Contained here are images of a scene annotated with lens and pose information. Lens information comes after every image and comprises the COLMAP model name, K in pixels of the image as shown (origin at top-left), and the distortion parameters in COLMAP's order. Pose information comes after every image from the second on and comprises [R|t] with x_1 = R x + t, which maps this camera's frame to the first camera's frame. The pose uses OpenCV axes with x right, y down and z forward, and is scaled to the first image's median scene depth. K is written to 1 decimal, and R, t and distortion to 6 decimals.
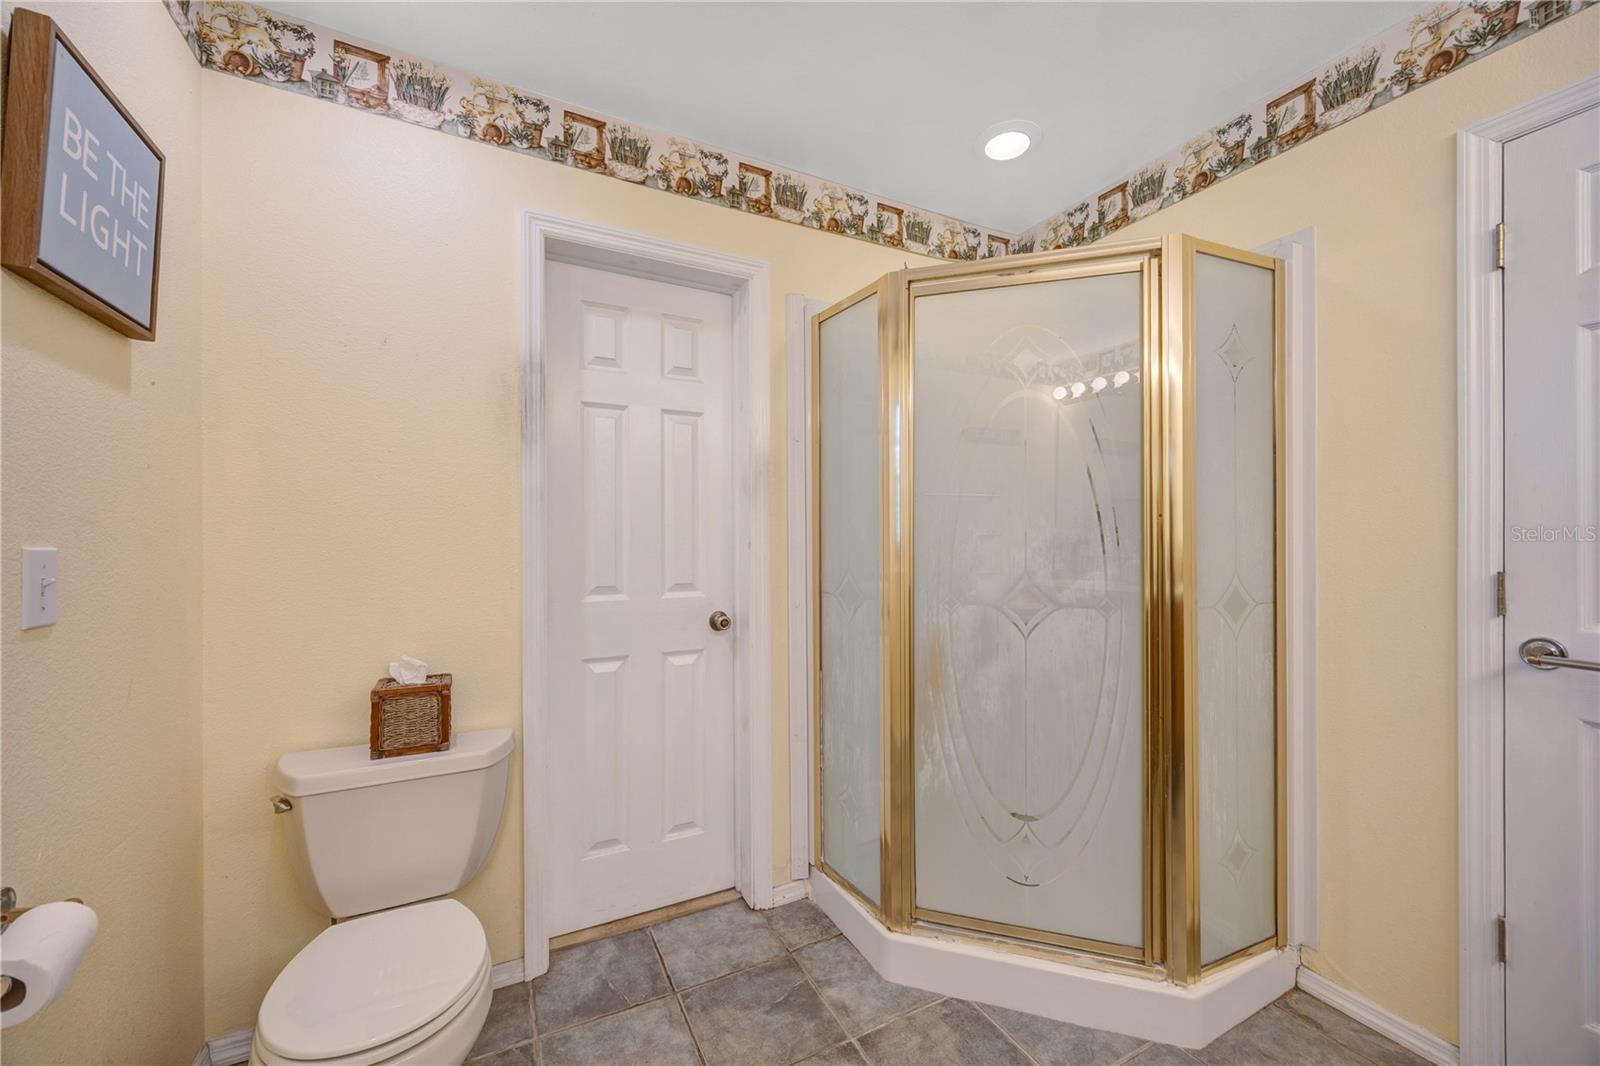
lens RADIAL K [[615.7, 0, 800.0], [0, 615.7, 533.0], [0, 0, 1]] dist [-0.000442, -0.000290]
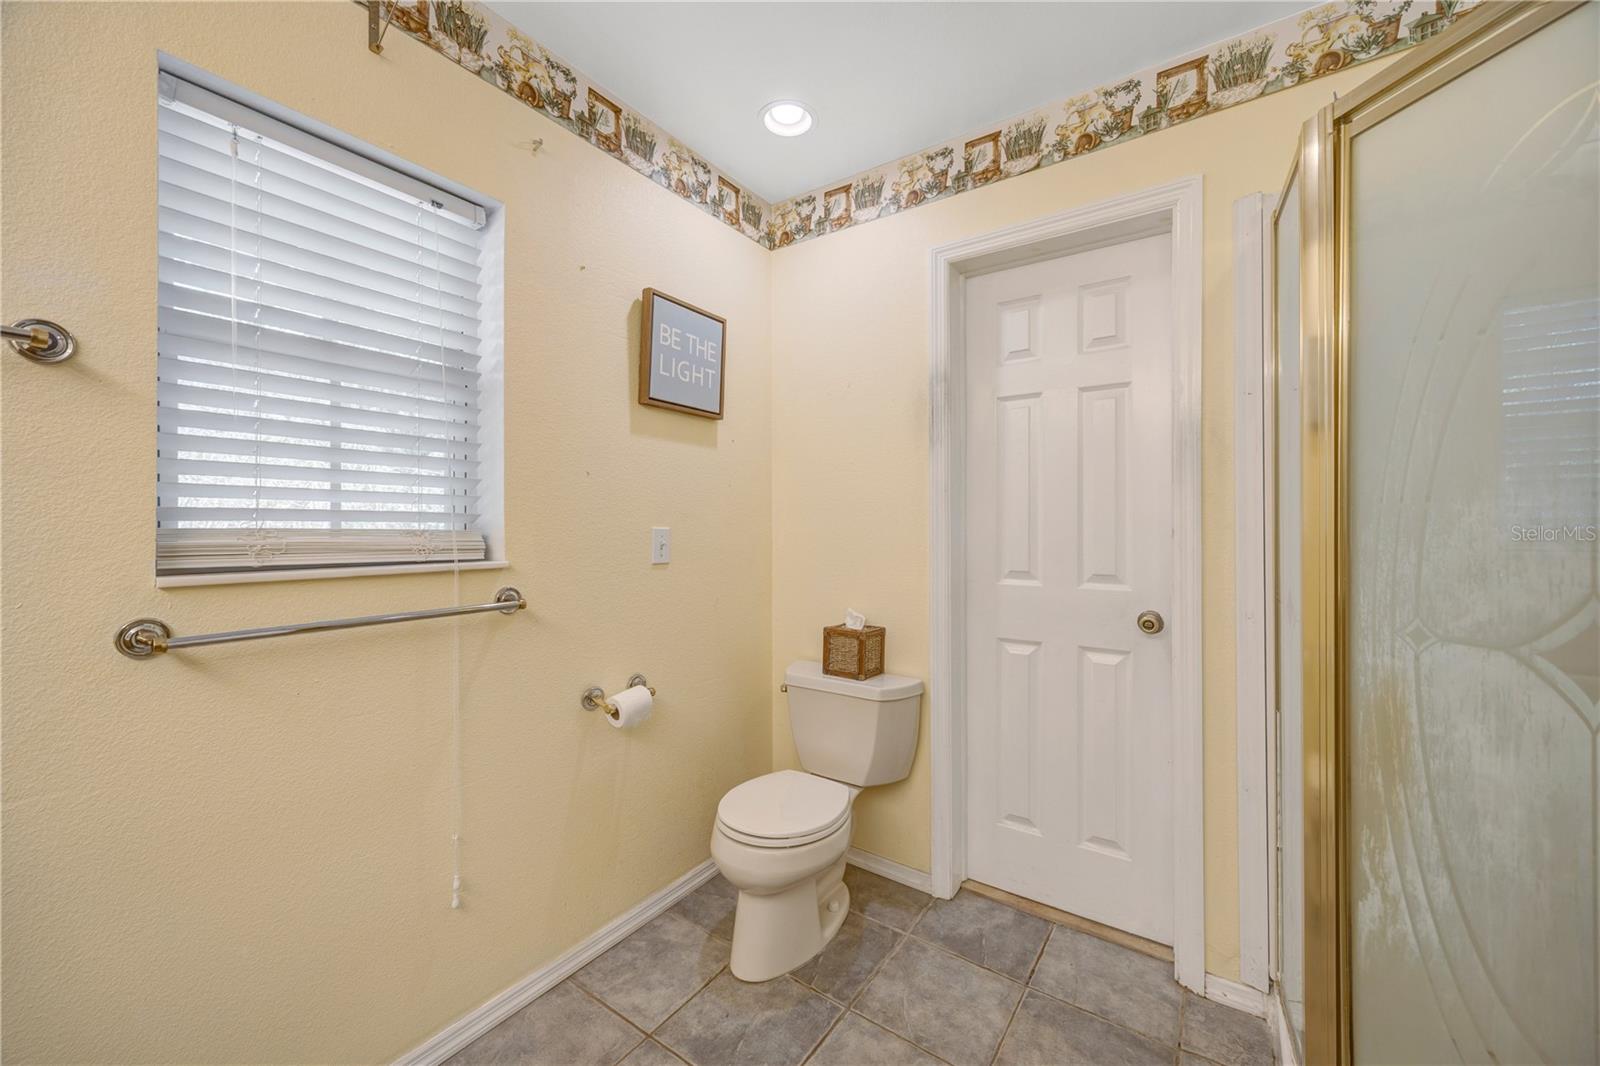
lens RADIAL K [[618.0, 0, 802.6], [0, 618.0, 524.0], [0, 0, 1]] dist [-0.002457, -0.000116]
pose [[0.465556, -0.001238, -0.885017, 0.475686], [0.002526, 0.999997, -0.000070, 0.006945], [0.885015, -0.002203, 0.465558, 0.212116]]
